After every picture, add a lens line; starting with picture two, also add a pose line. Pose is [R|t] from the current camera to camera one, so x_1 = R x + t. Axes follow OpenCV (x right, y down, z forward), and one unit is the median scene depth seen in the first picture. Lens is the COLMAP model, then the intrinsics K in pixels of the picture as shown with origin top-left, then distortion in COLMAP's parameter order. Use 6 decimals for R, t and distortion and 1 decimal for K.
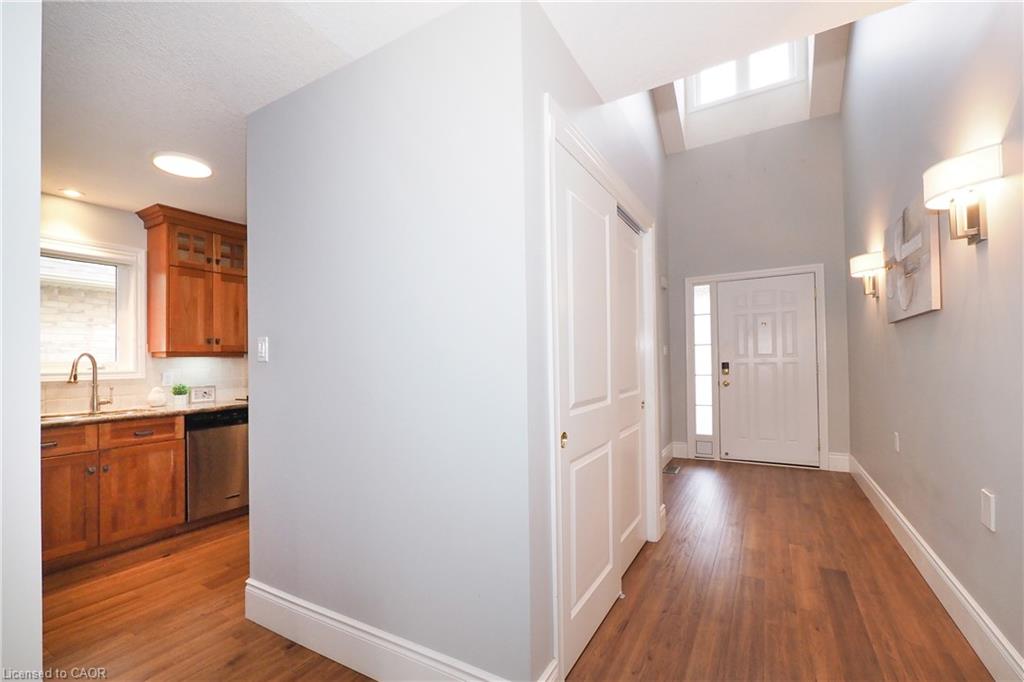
lens RADIAL K [[439.9, 0, 511.8], [0, 439.9, 352.9], [0, 0, 1]] dist [-0.000304, 0.000026]
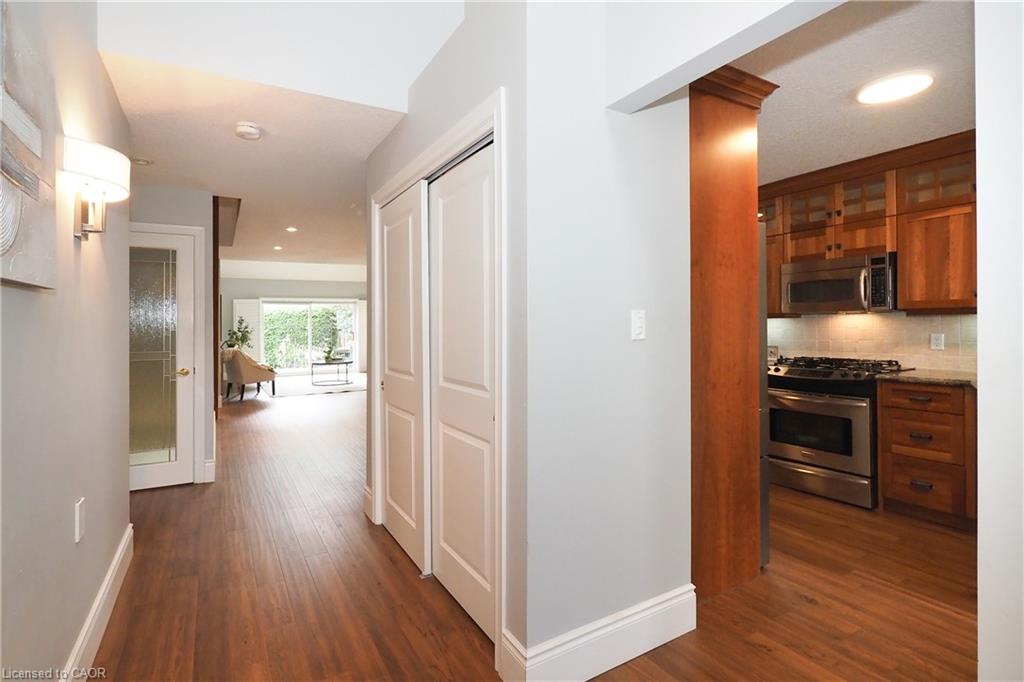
lens RADIAL K [[456.9, 0, 505.4], [0, 456.9, 309.6], [0, 0, 1]] dist [-0.004872, -0.000394]
pose [[-0.507378, -0.003837, -0.861715, 0.686450], [0.039610, 0.998829, -0.027770, -0.008916], [0.860813, -0.048223, -0.506632, 1.217375]]
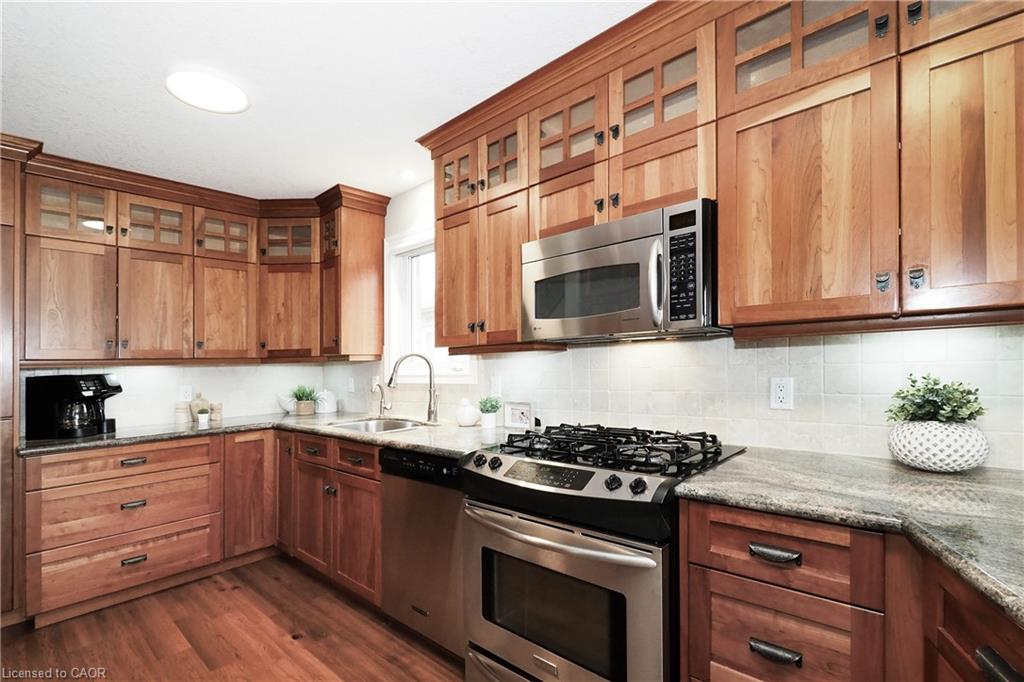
lens RADIAL K [[456.9, 0, 502.3], [0, 456.9, 357.9], [0, 0, 1]] dist [-0.004872, -0.000394]
pose [[-0.222558, 0.008963, -0.974878, -0.119110], [0.047953, 0.998848, -0.001764, 0.019475], [0.973739, -0.047141, -0.222732, 1.342413]]
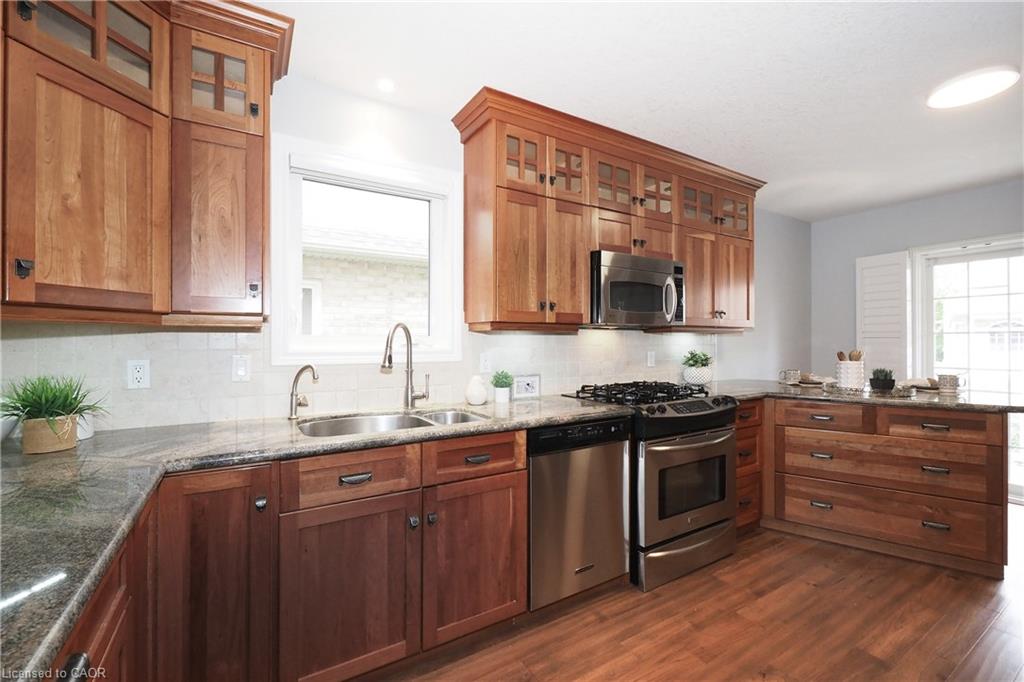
lens RADIAL K [[439.9, 0, 488.3], [0, 439.9, 341.8], [0, 0, 1]] dist [-0.000304, 0.000026]
pose [[0.862972, 0.021212, -0.504807, -0.495858], [-0.007998, 0.999567, 0.028330, 0.008689], [0.505189, -0.020411, 0.862767, 0.470848]]
